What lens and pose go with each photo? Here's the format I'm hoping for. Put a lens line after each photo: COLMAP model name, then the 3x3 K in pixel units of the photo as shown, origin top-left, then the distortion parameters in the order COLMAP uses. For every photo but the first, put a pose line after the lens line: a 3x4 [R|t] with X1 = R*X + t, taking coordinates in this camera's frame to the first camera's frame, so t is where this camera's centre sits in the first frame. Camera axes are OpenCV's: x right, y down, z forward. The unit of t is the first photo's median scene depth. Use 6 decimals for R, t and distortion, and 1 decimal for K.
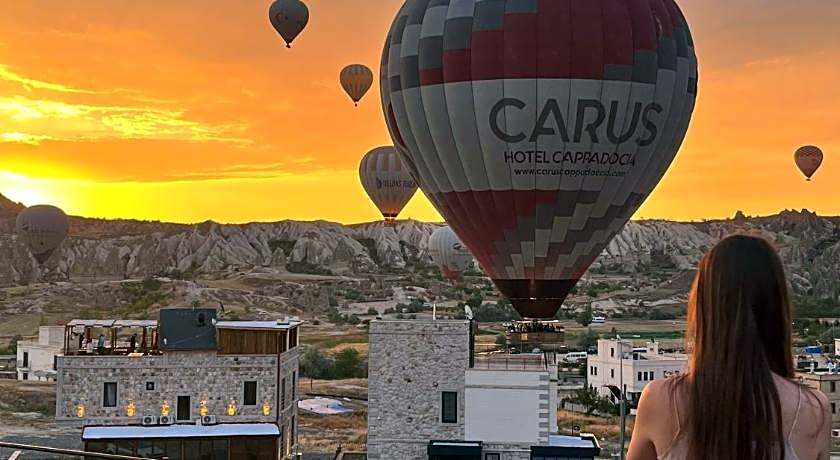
lens RADIAL K [[1174.4, 0, 416.9], [0, 1174.4, 201.6], [0, 0, 1]] dist [0.104044, -0.160164]
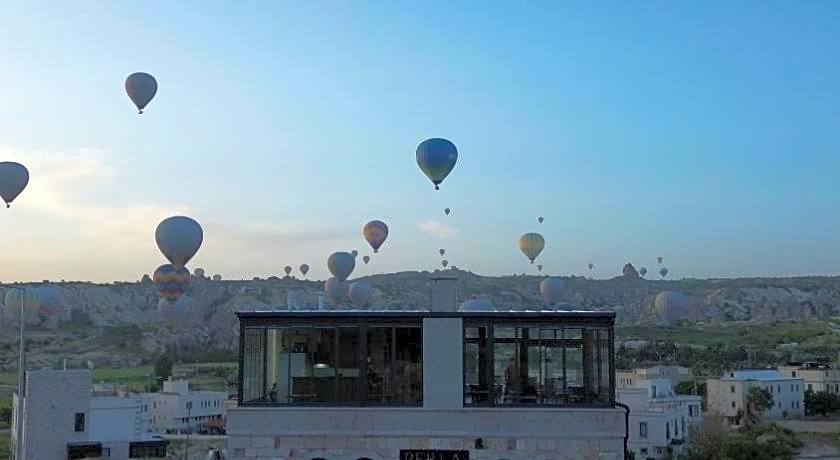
lens RADIAL K [[1174.4, 0, 416.9], [0, 1174.4, 201.6], [0, 0, 1]] dist [0.104044, -0.160164]
pose [[0.862937, 0.043983, 0.503394, -0.132947], [-0.022850, 0.998582, -0.048079, -0.021574], [-0.504795, 0.029986, 0.862718, -0.222435]]
